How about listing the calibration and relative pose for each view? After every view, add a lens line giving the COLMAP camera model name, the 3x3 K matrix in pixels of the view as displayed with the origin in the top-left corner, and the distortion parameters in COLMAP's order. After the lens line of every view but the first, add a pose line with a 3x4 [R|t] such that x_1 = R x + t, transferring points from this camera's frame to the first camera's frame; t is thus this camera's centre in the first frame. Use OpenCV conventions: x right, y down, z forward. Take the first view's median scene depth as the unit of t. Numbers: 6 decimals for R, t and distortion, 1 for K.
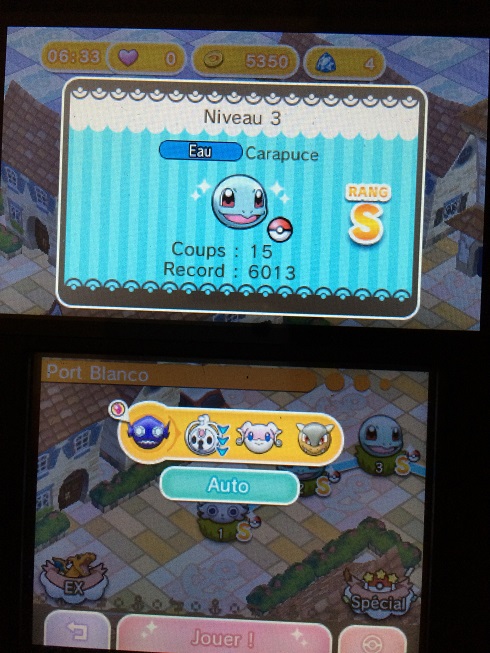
lens RADIAL K [[580.2, 0, 250.3], [0, 580.2, 321.7], [0, 0, 1]] dist [0.064947, -0.136996]
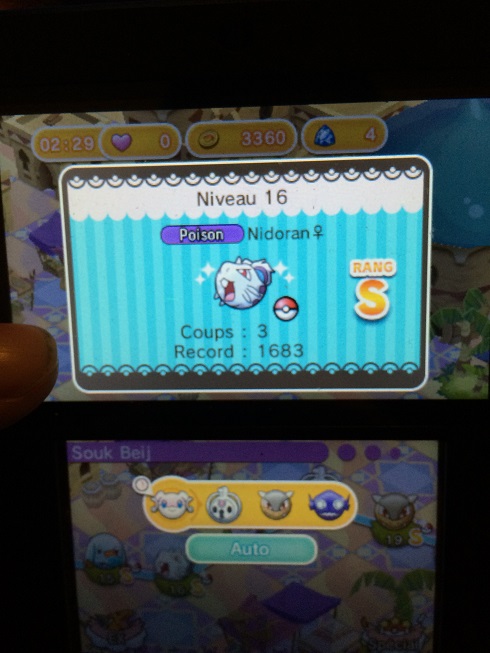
lens RADIAL K [[580.2, 0, 250.3], [0, 580.2, 321.7], [0, 0, 1]] dist [0.064947, -0.136996]
pose [[0.997559, -0.053984, -0.044294, 0.032919], [0.059711, 0.988312, 0.140262, -0.281155], [0.036204, -0.142564, 0.989123, -0.000669]]
